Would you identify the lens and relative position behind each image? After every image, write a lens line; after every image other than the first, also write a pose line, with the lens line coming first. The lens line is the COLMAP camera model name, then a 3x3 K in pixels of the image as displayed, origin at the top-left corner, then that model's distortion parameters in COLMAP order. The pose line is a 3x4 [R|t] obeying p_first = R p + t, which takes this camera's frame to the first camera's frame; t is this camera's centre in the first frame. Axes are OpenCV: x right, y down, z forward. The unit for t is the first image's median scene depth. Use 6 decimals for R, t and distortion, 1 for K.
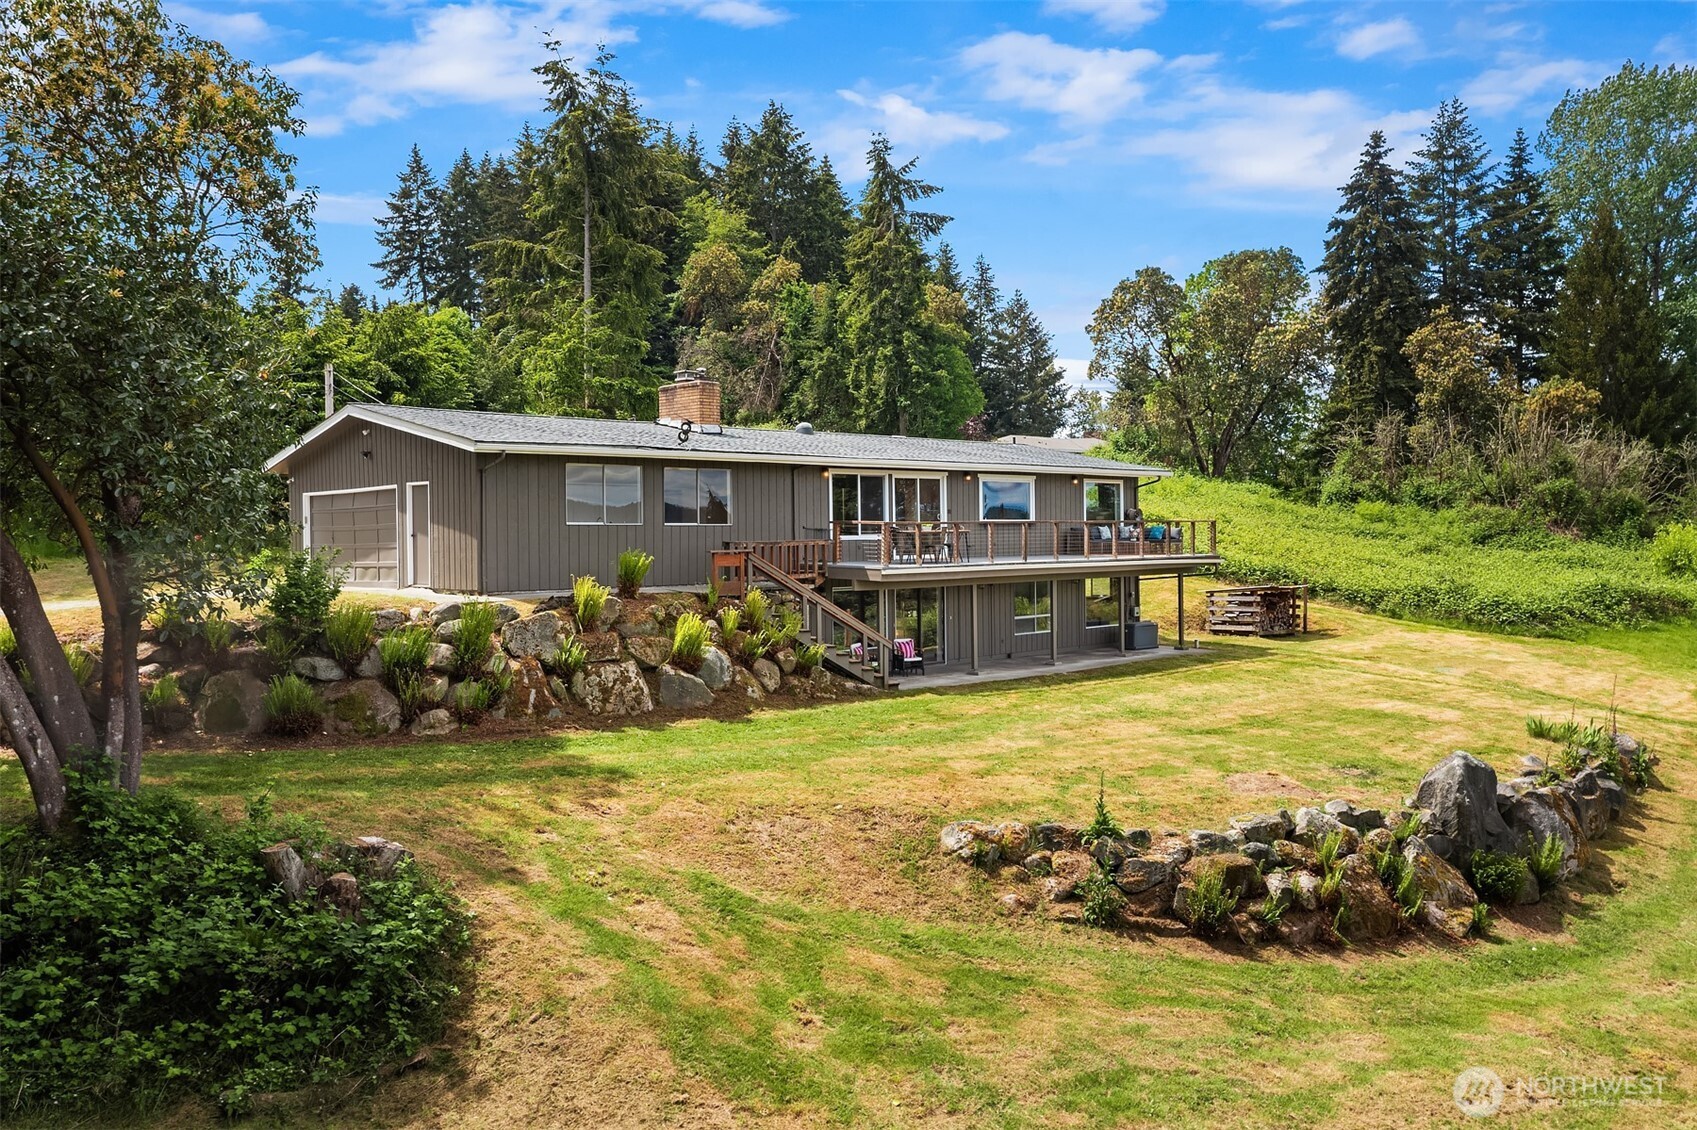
lens RADIAL K [[1363.2, 0, 840.1], [0, 1363.2, 519.2], [0, 0, 1]] dist [-0.013315, 0.005967]
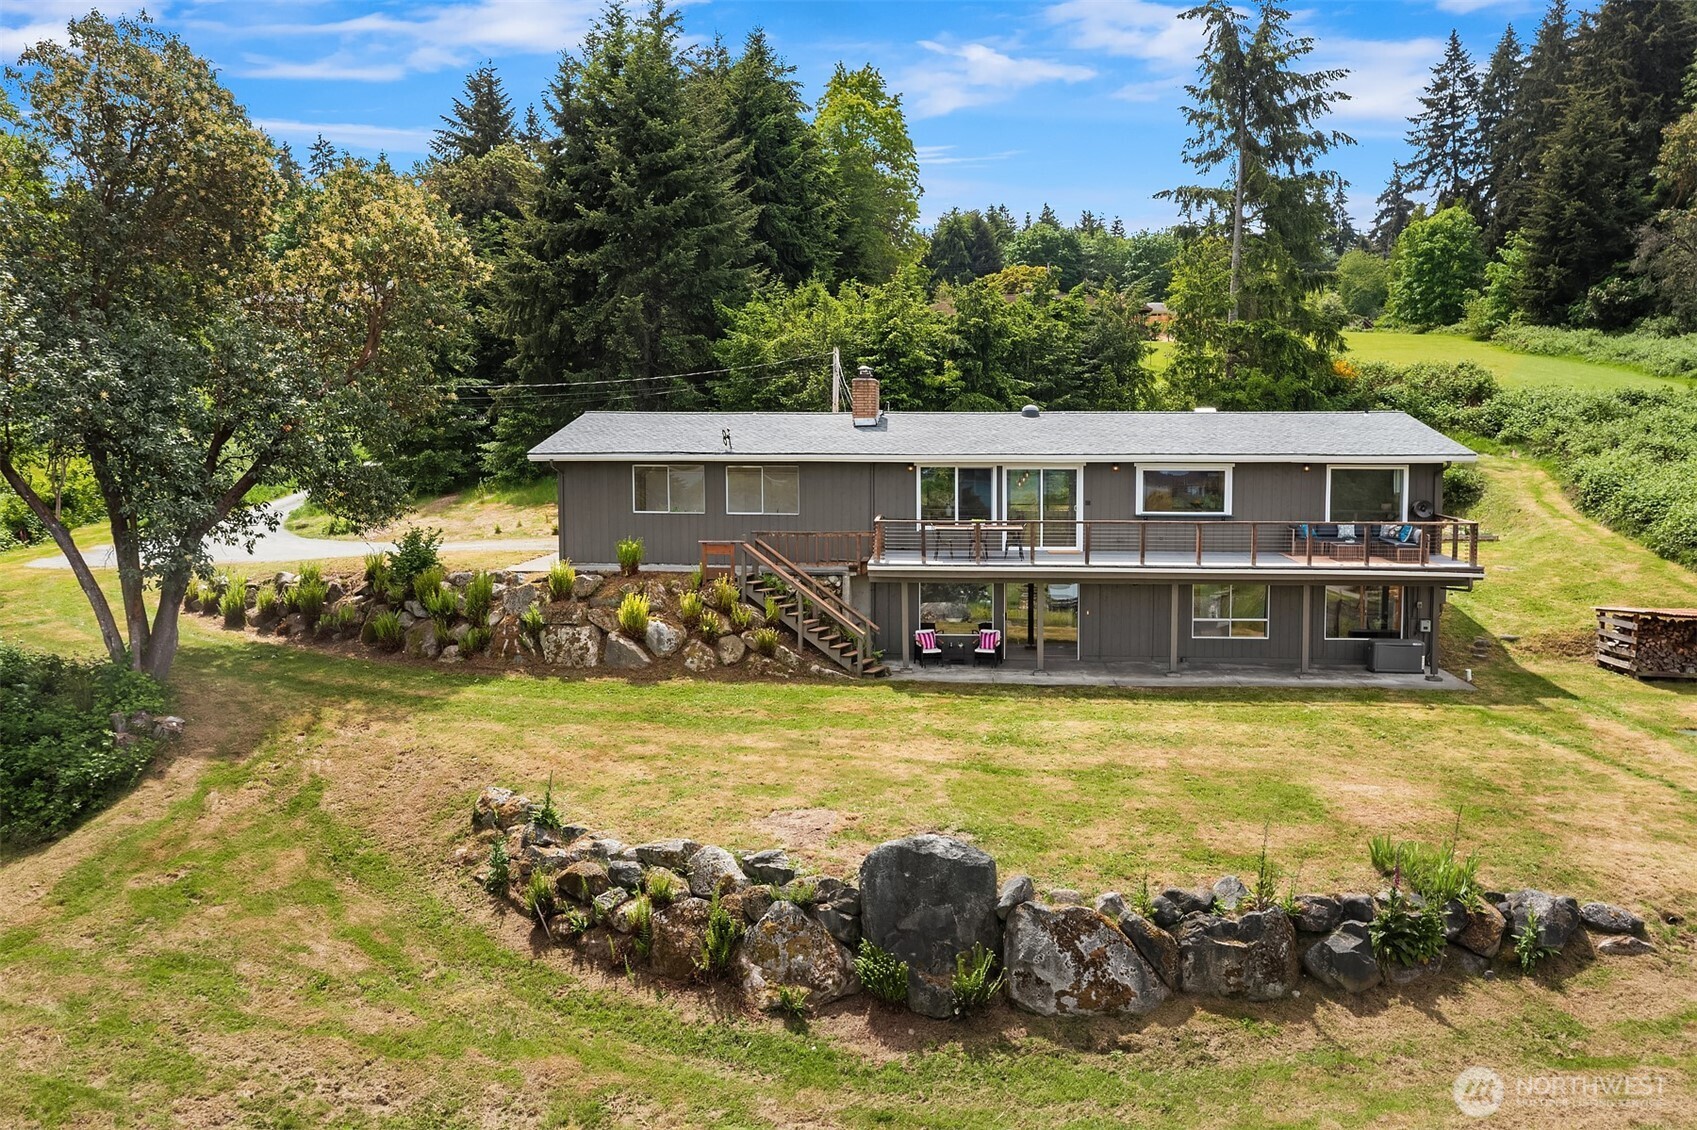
lens RADIAL K [[1363.2, 0, 840.1], [0, 1363.2, 519.2], [0, 0, 1]] dist [-0.013315, 0.005967]
pose [[0.662908, 0.058802, -0.746388, 0.754954], [0.000924, 0.996846, 0.079354, -0.078295], [0.748700, -0.053294, 0.660763, 0.255408]]
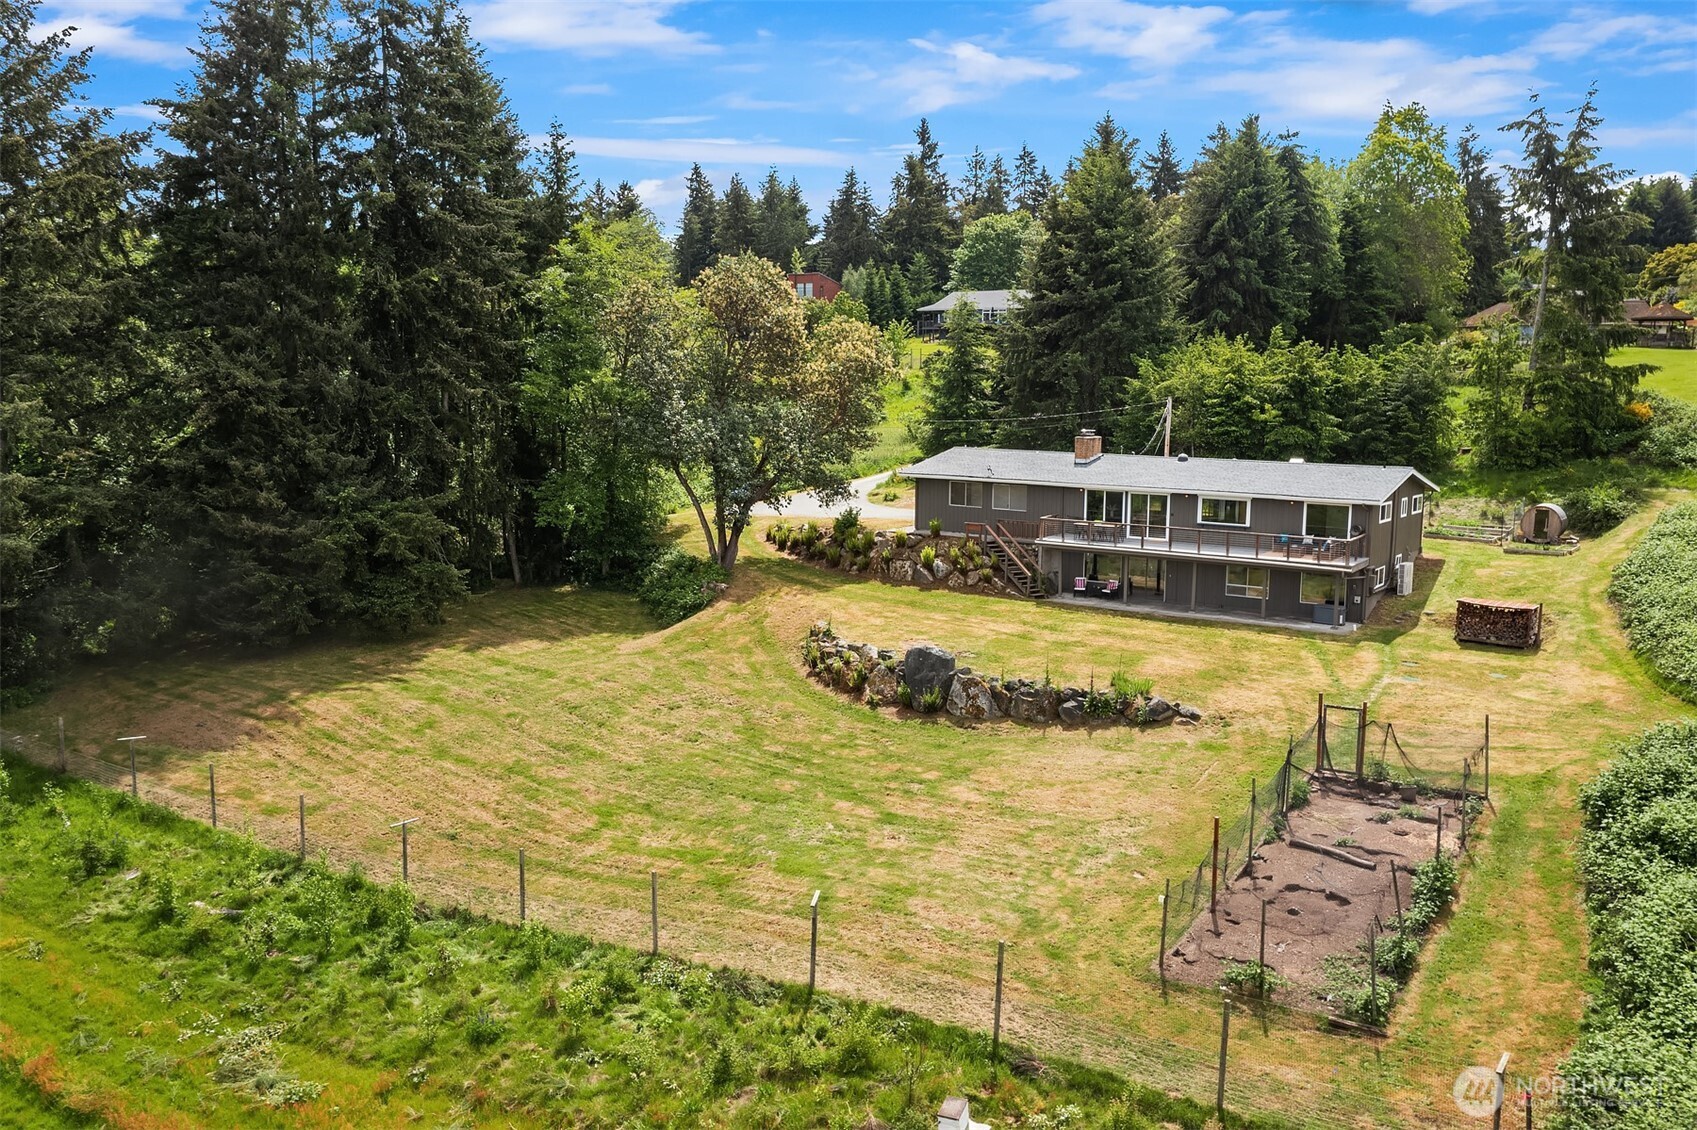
lens RADIAL K [[1363.2, 0, 840.1], [0, 1363.2, 519.2], [0, 0, 1]] dist [-0.013315, 0.005967]
pose [[0.194925, 0.110102, -0.974619, 1.853367], [-0.005413, 0.993785, 0.111184, -0.209019], [0.980803, -0.016397, 0.194310, 0.279308]]
